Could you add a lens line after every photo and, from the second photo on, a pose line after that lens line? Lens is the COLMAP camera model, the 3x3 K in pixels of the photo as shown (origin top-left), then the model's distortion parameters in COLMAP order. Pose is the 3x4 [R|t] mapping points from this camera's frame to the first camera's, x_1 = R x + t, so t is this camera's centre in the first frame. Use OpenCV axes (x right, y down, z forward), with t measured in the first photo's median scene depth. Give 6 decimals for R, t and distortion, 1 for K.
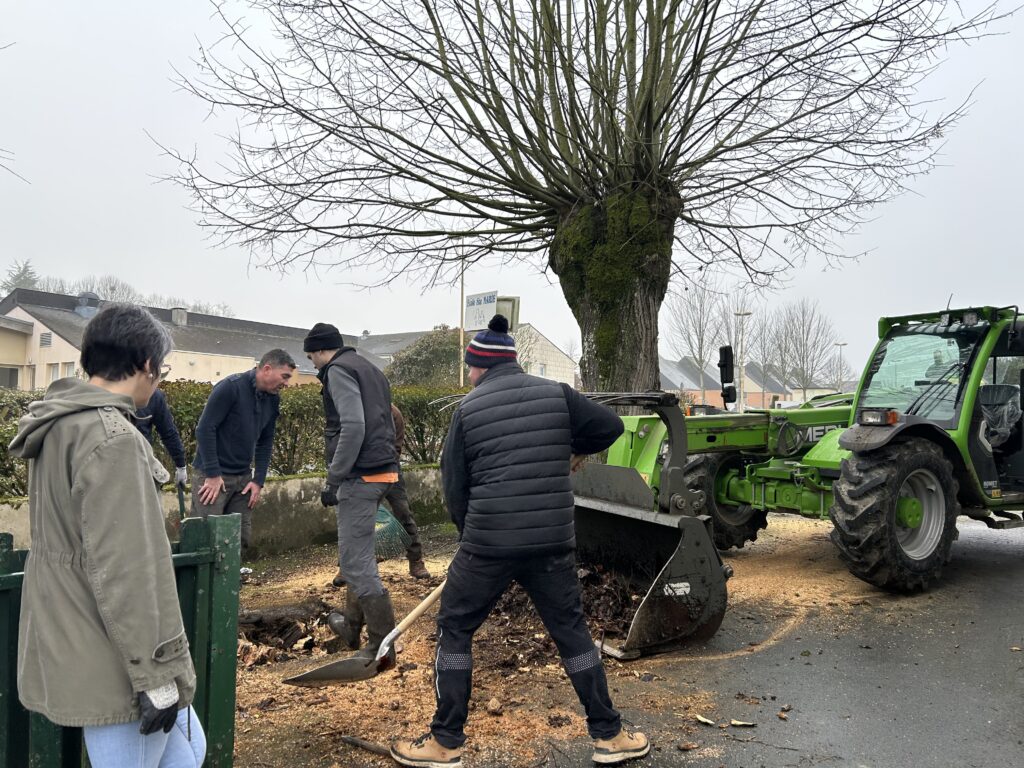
lens RADIAL K [[765.9, 0, 504.5], [0, 765.9, 384.0], [0, 0, 1]] dist [0.023925, -0.027889]
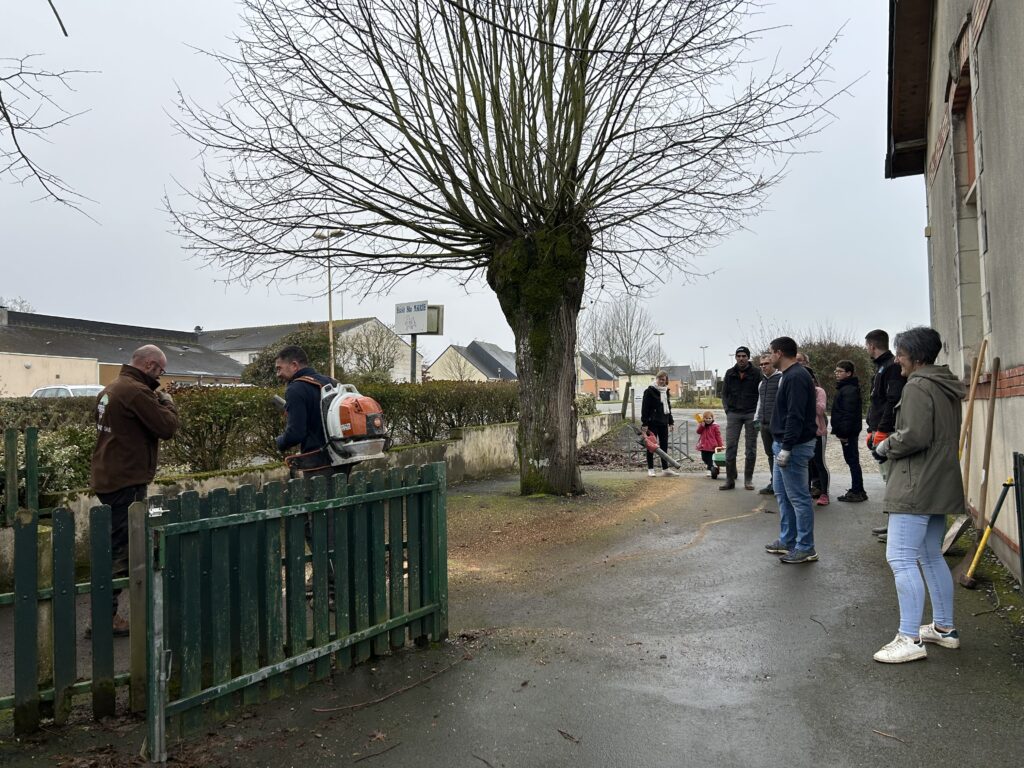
lens RADIAL K [[765.9, 0, 517.0], [0, 765.9, 383.1], [0, 0, 1]] dist [0.023925, -0.027889]
pose [[0.972192, -0.029190, 0.232359, -0.183341], [0.027070, 0.999558, 0.012307, -0.006832], [-0.232616, -0.005675, 0.972552, -0.217331]]
